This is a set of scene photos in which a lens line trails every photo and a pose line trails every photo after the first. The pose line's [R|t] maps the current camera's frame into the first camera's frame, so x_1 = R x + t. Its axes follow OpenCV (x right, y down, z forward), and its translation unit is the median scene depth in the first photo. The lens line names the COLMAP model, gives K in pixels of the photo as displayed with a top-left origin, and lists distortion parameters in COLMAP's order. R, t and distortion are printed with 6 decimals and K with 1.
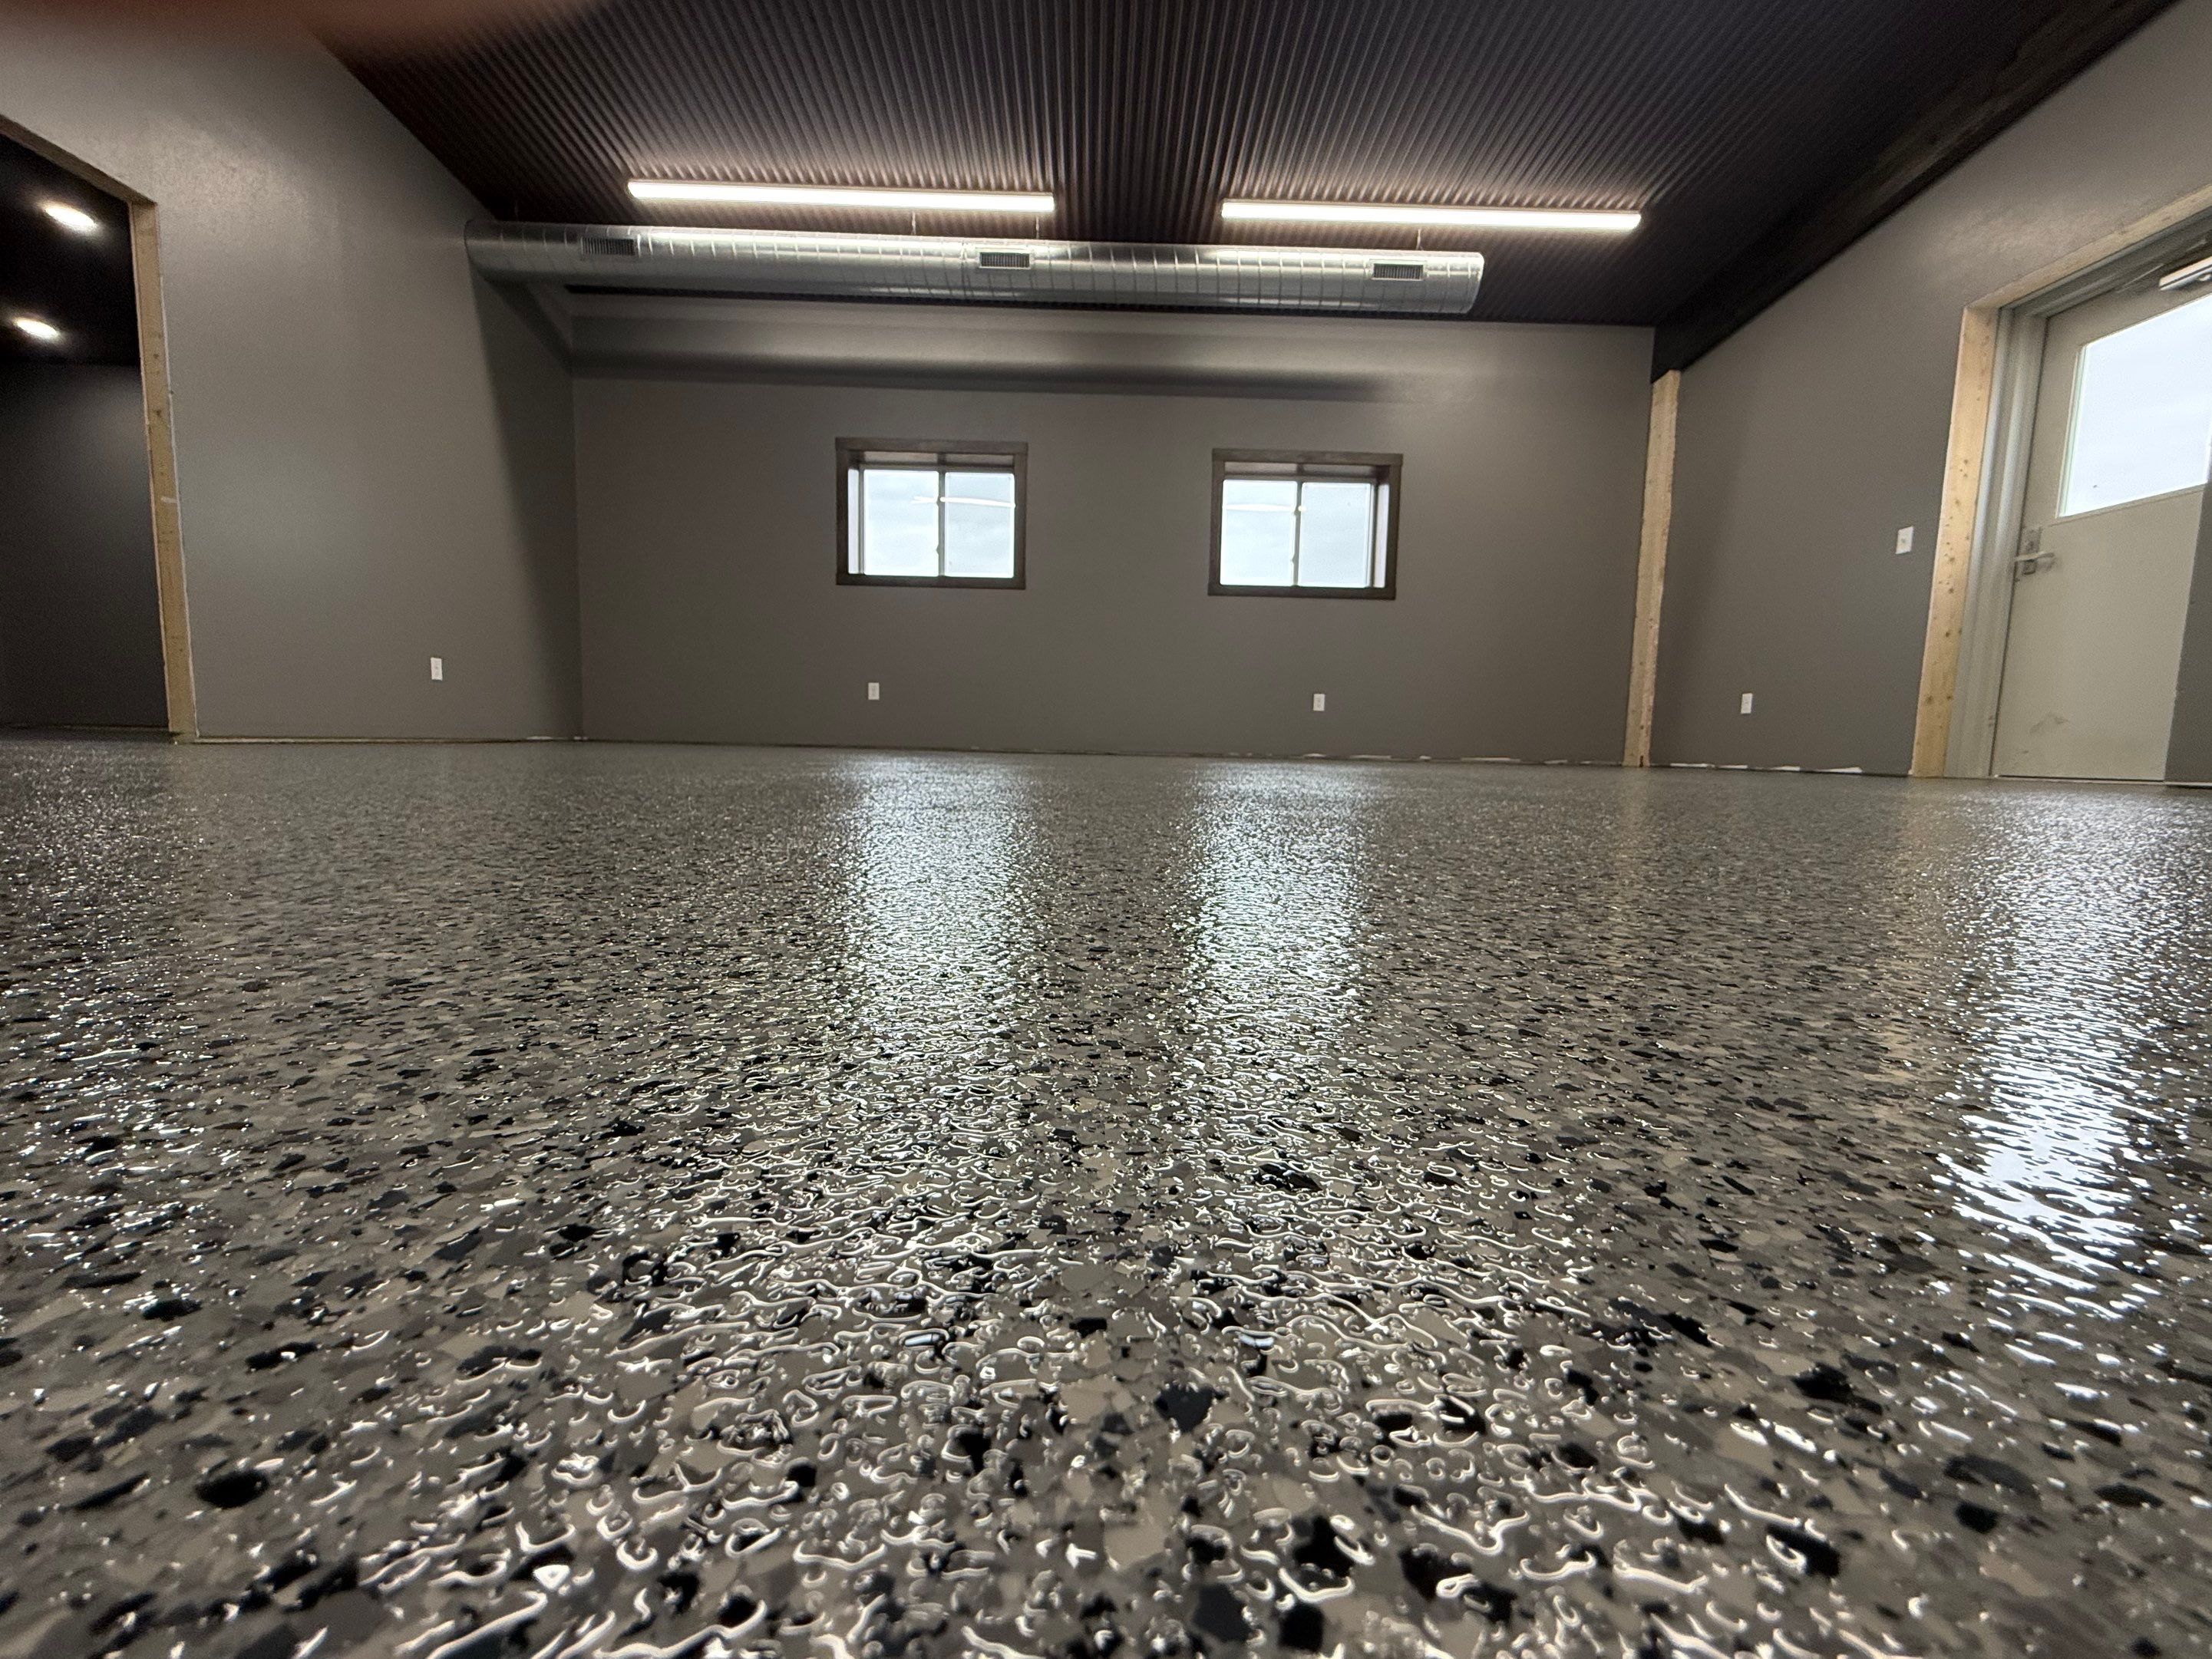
lens RADIAL K [[880.8, 0, 1101.2], [0, 880.8, 829.4], [0, 0, 1]] dist [-0.000634, -0.000033]
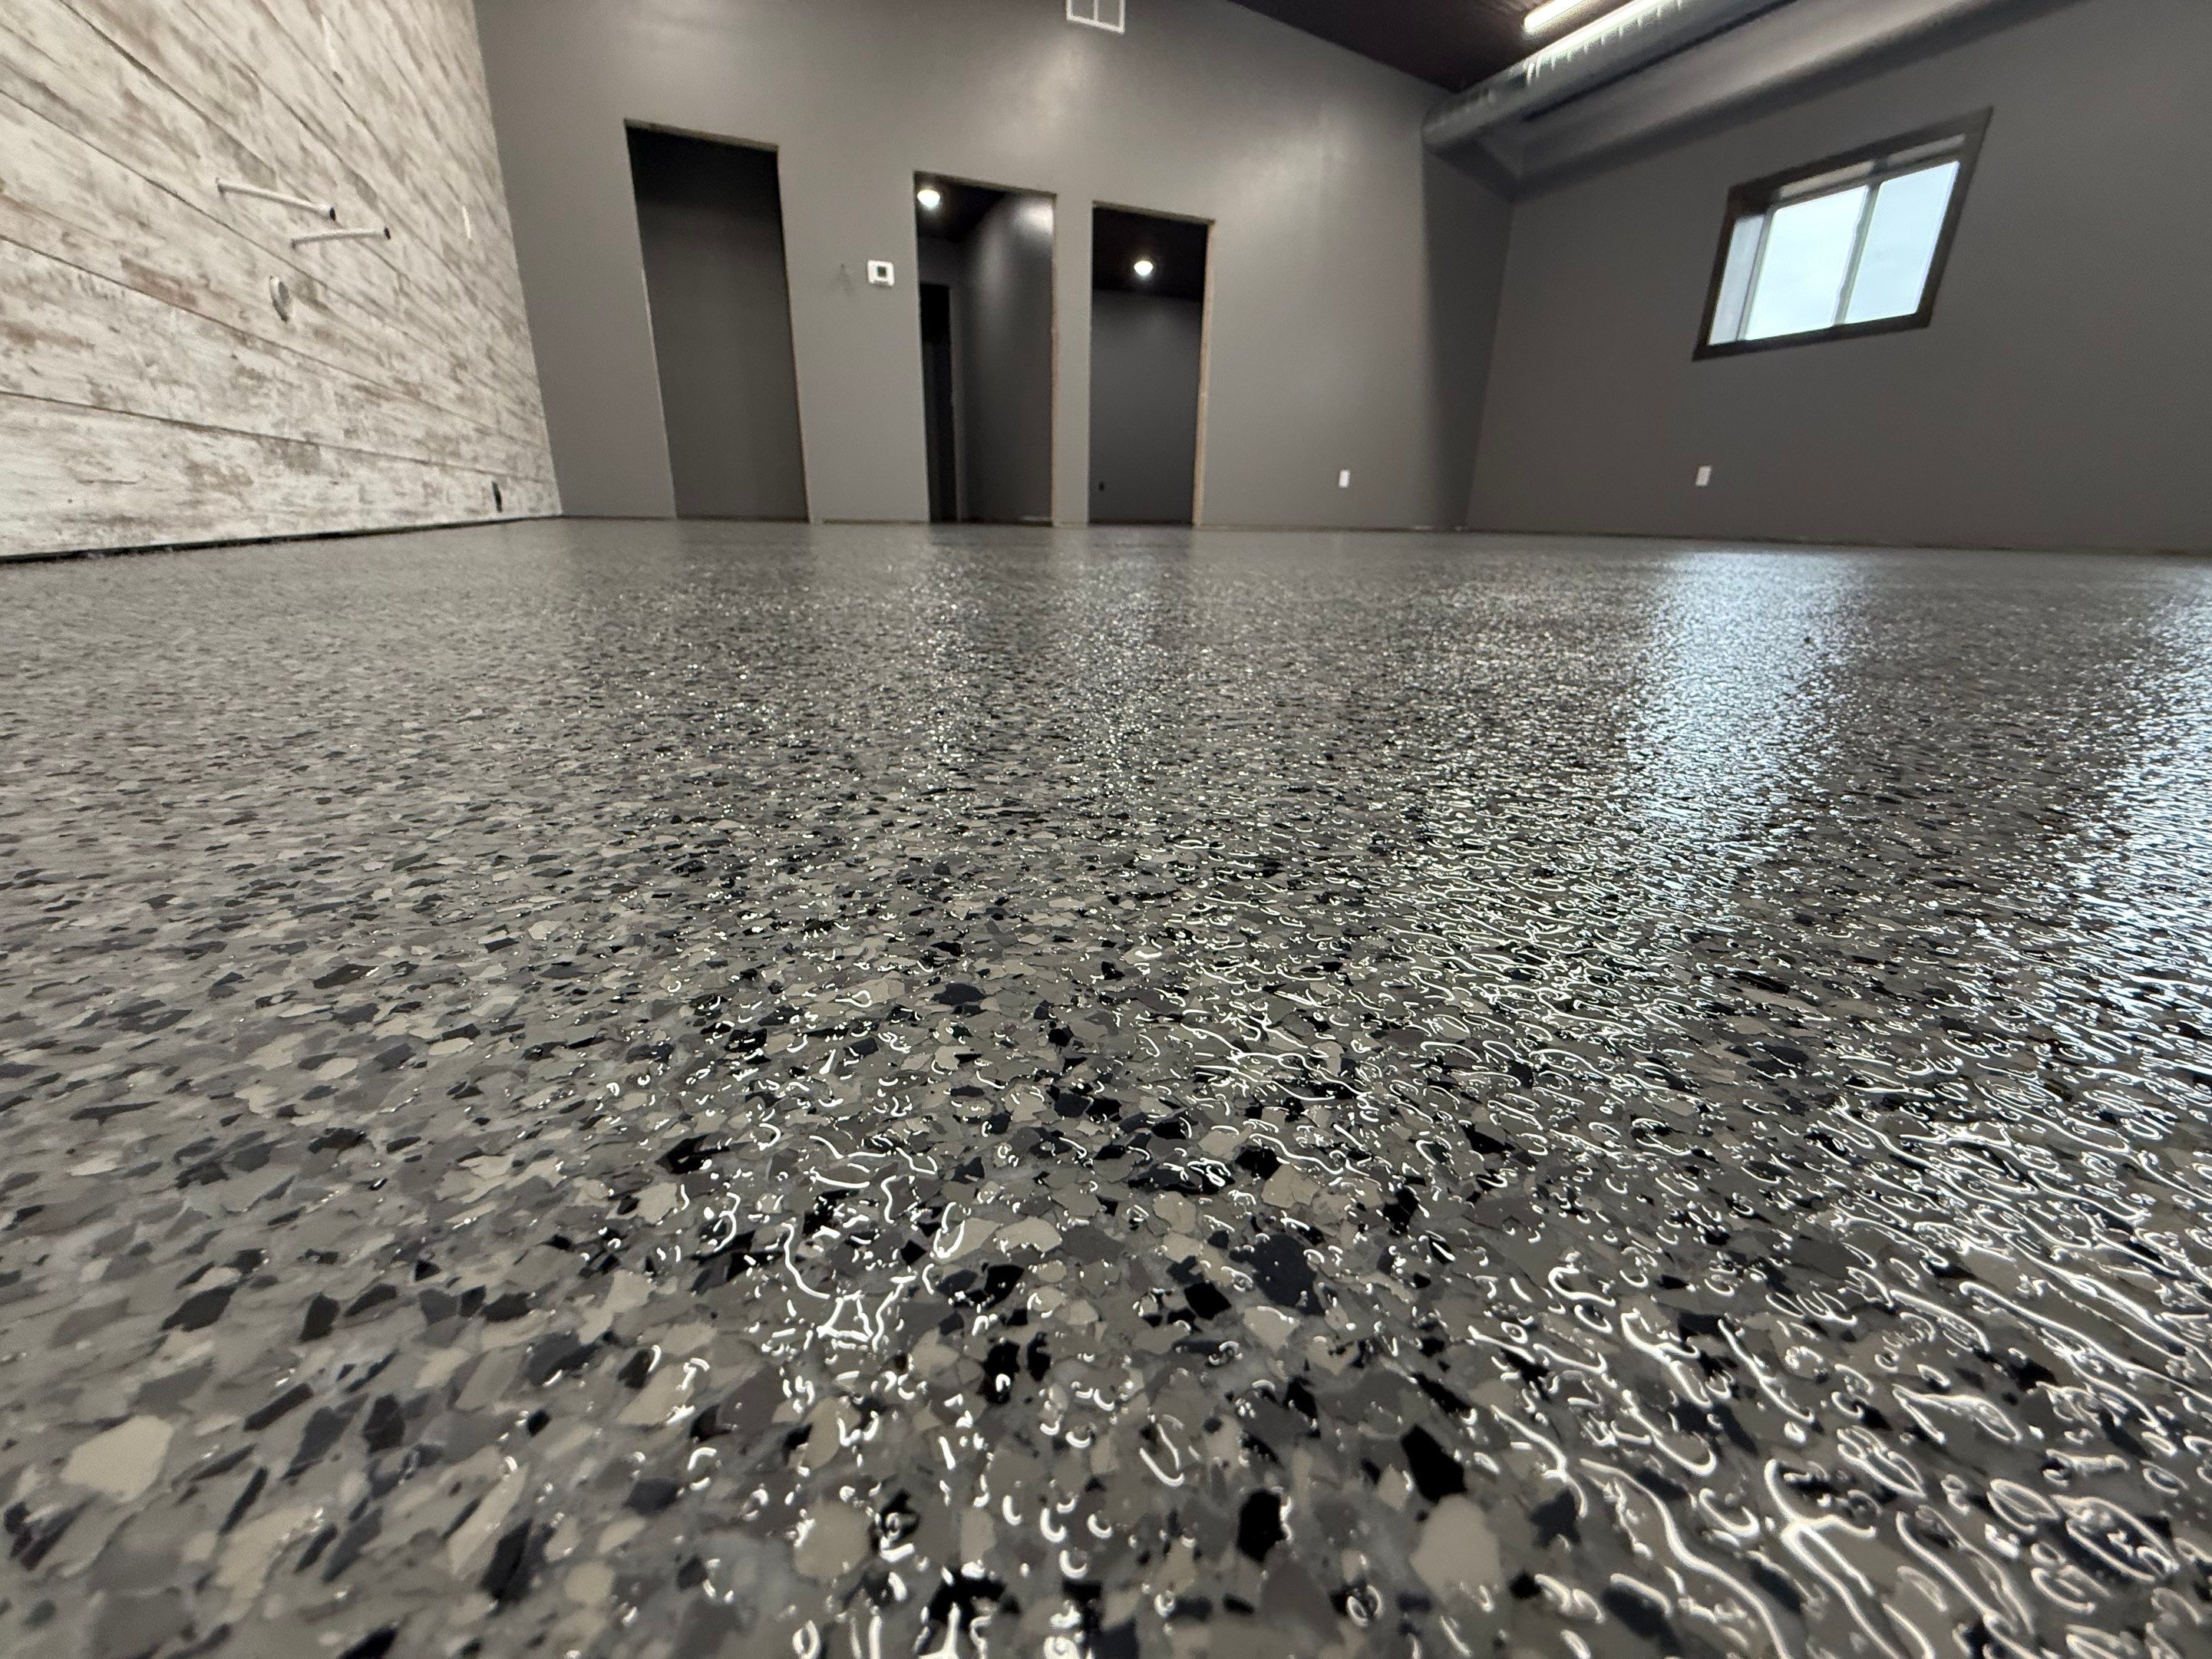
lens RADIAL K [[880.8, 0, 1102.6], [0, 880.8, 830.0], [0, 0, 1]] dist [-0.000634, -0.000033]
pose [[0.392217, 0.293411, -0.871823, 0.508407], [-0.098195, 0.955704, 0.277465, 0.011566], [0.914616, -0.023218, 0.403655, 0.005996]]
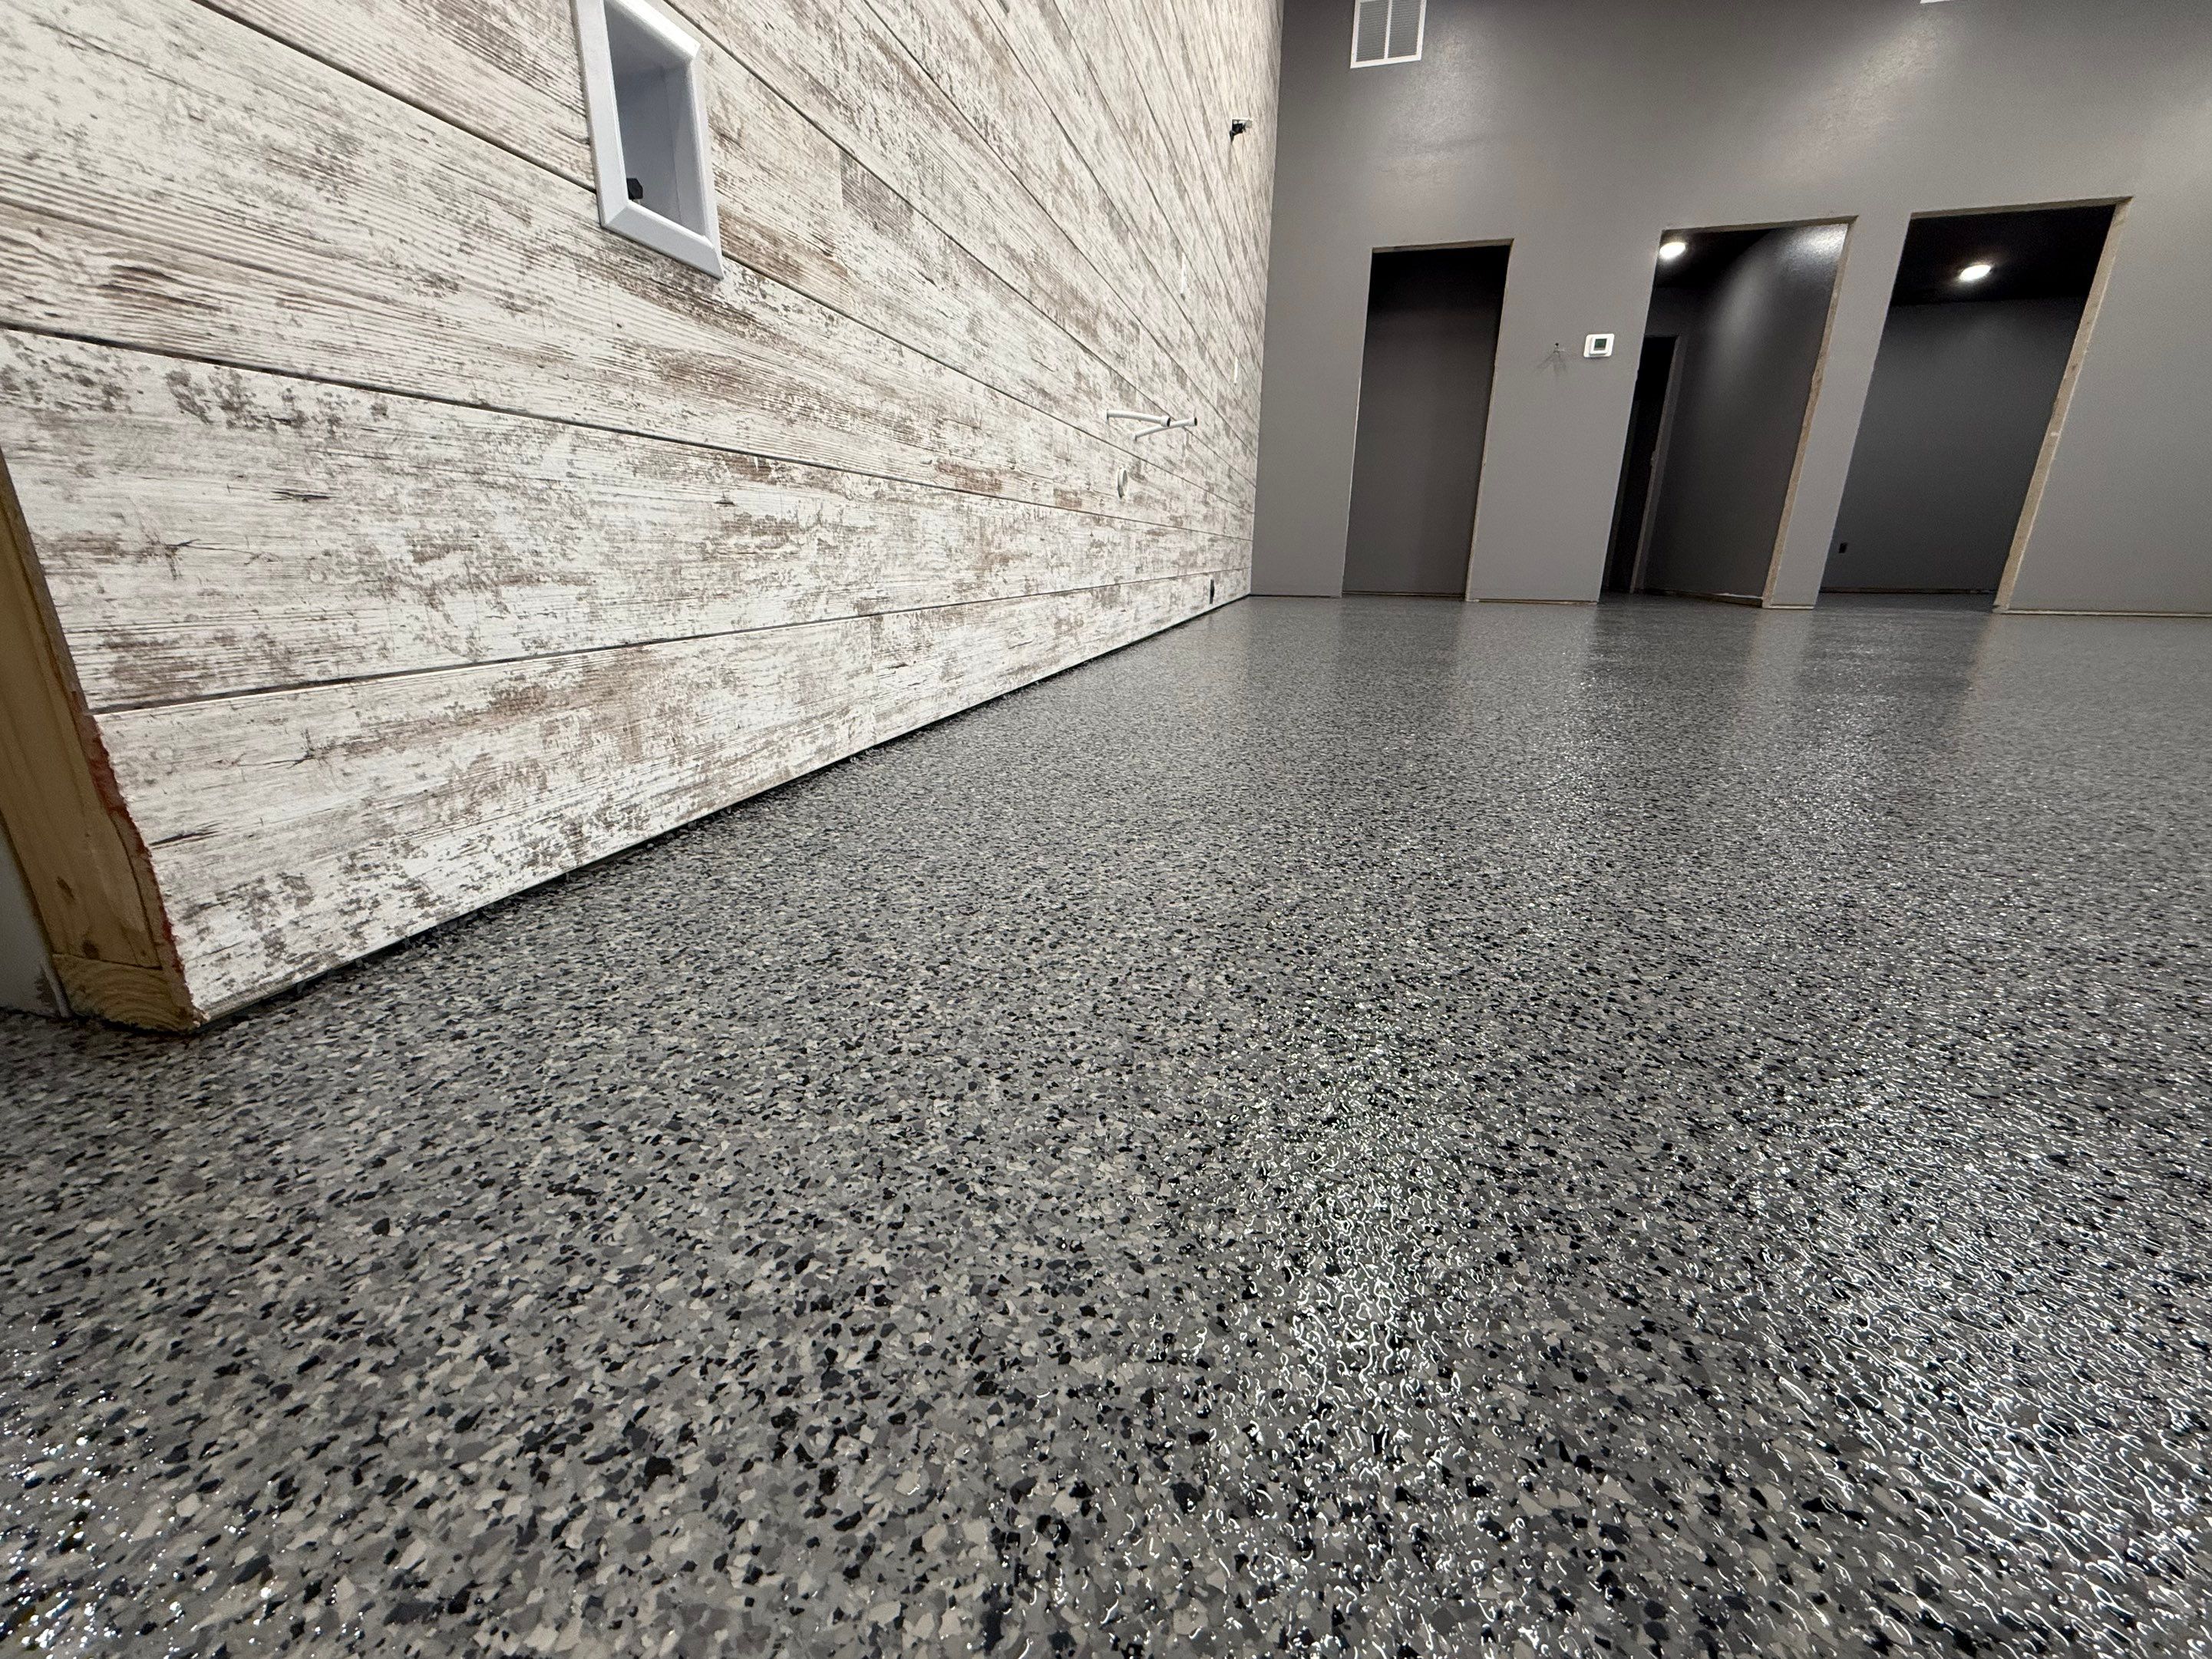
lens RADIAL K [[880.8, 0, 1103.0], [0, 880.8, 827.2], [0, 0, 1]] dist [-0.000634, -0.000033]
pose [[-0.262156, 0.259470, -0.929489, 0.507508], [-0.109381, 0.948979, 0.295761, -0.021125], [0.958806, 0.179204, -0.220400, -0.016315]]
